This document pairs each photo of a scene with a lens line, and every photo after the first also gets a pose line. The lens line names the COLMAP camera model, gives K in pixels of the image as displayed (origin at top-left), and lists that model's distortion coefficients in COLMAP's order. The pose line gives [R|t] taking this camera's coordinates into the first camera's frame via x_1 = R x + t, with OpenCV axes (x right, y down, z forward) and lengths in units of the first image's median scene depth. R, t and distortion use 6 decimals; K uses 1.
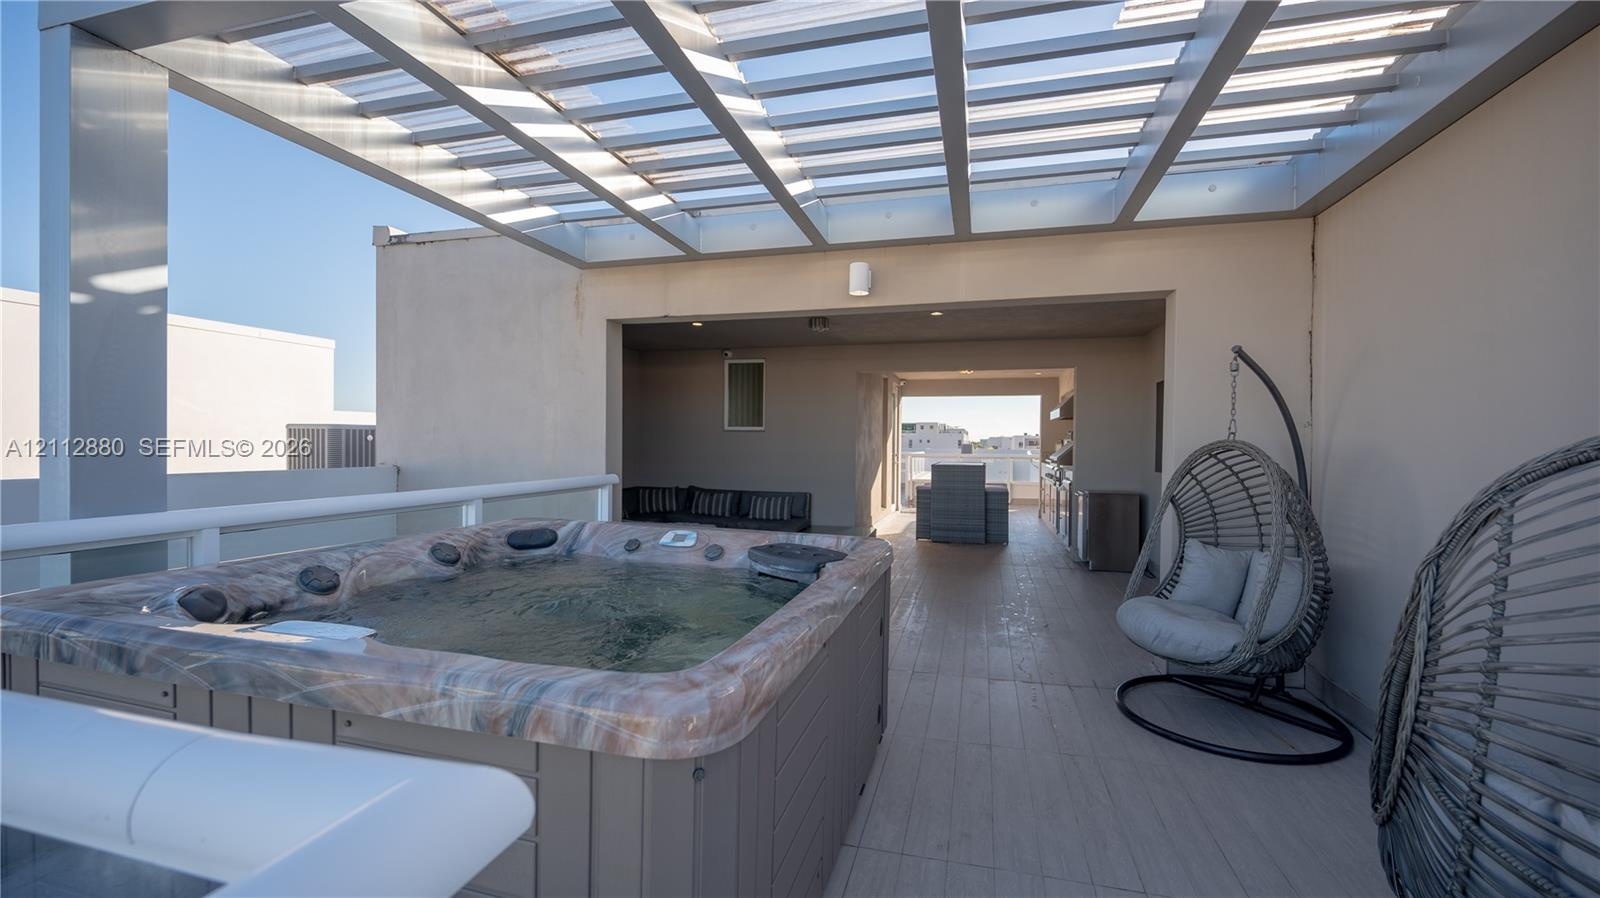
lens RADIAL K [[641.8, 0, 800.0], [0, 641.8, 449.0], [0, 0, 1]] dist [-0.002039, 0.000008]
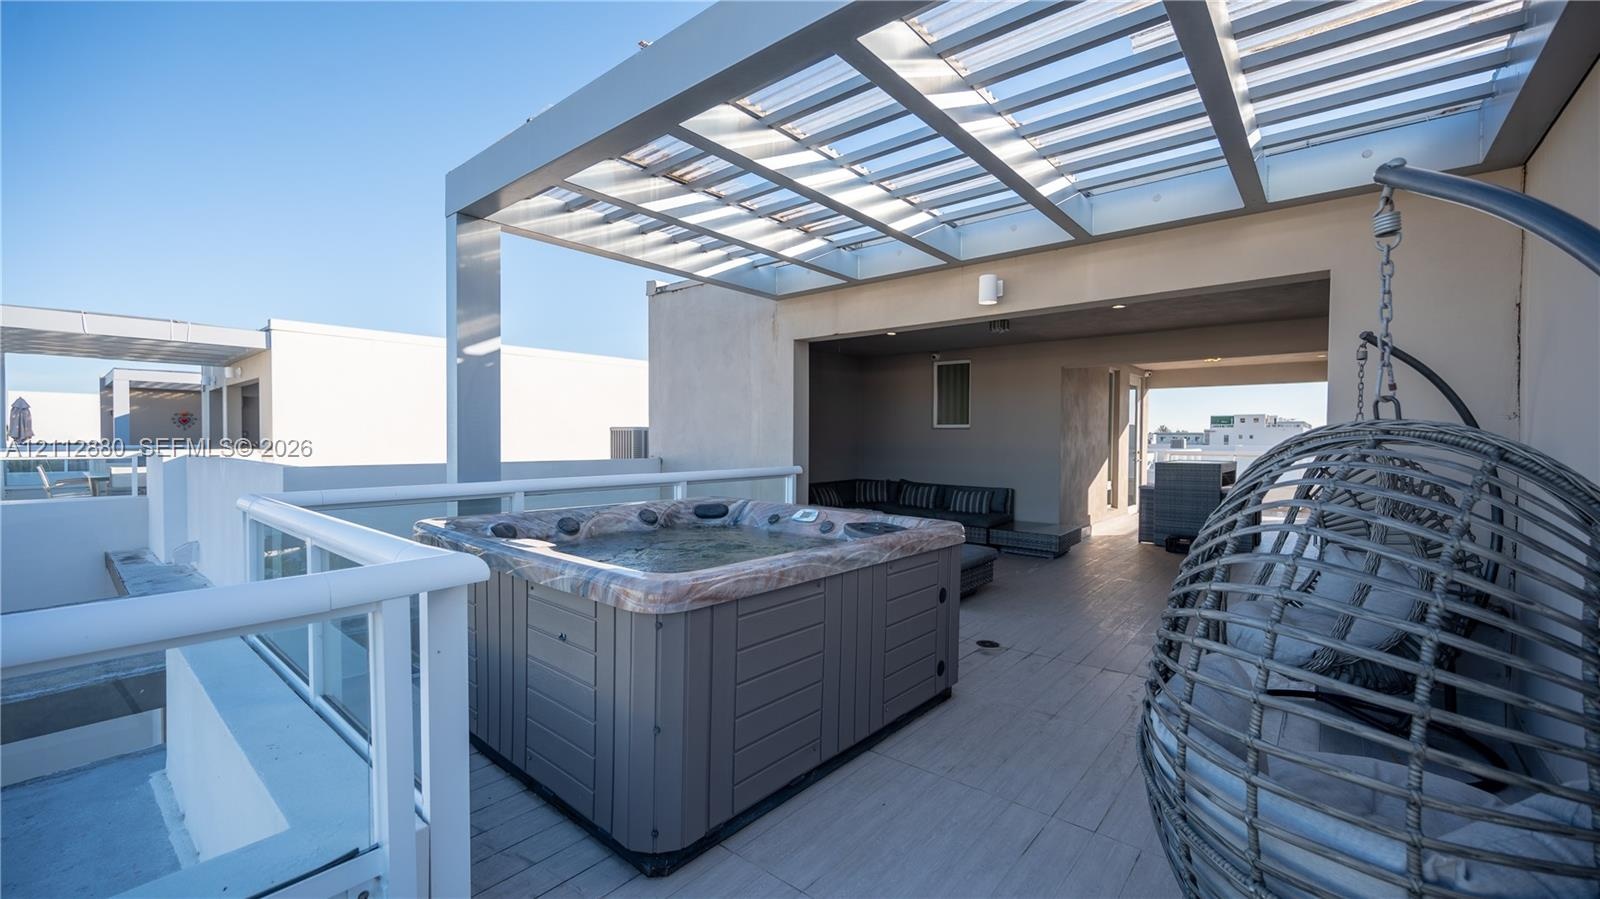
lens RADIAL K [[641.8, 0, 800.0], [0, 641.8, 449.5], [0, 0, 1]] dist [-0.002039, 0.000008]
pose [[0.906605, 0.002903, -0.421971, 0.286631], [-0.000599, 0.999984, 0.005592, 0.001284], [0.421981, -0.004817, 0.906592, -0.137042]]
